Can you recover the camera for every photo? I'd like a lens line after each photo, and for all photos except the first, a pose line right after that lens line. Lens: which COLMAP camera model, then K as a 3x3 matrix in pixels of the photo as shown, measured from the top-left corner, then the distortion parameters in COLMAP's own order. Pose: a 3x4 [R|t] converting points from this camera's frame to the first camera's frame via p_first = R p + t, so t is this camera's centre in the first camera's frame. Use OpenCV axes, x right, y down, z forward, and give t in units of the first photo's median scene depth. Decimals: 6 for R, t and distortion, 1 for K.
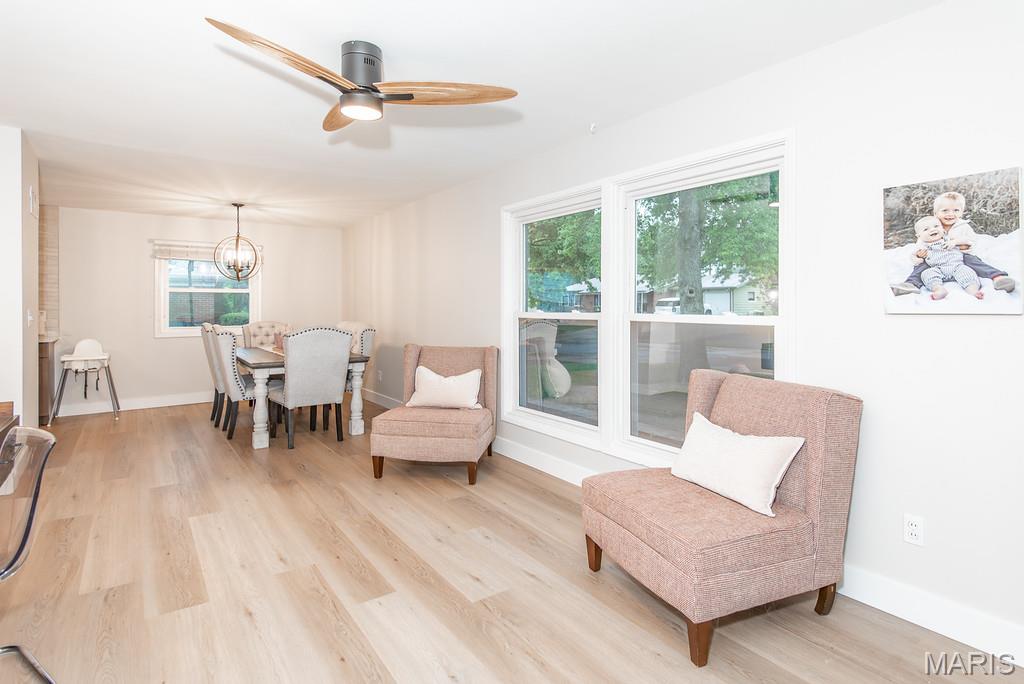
lens RADIAL K [[521.8, 0, 508.8], [0, 521.8, 313.7], [0, 0, 1]] dist [0.002231, -0.000302]
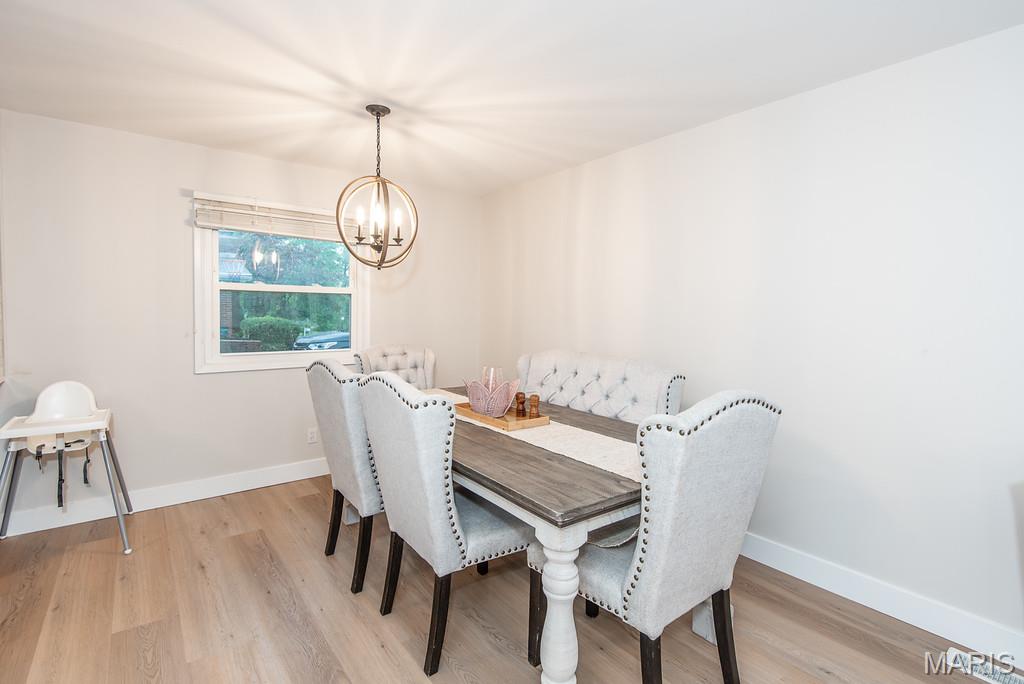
lens RADIAL K [[495.9, 0, 513.7], [0, 495.9, 335.3], [0, 0, 1]] dist [0.001560, -0.000210]
pose [[0.999363, 0.011782, 0.033700, -0.390863], [-0.013016, 0.999244, 0.036628, -0.018410], [-0.033243, -0.037043, 0.998761, 0.509730]]
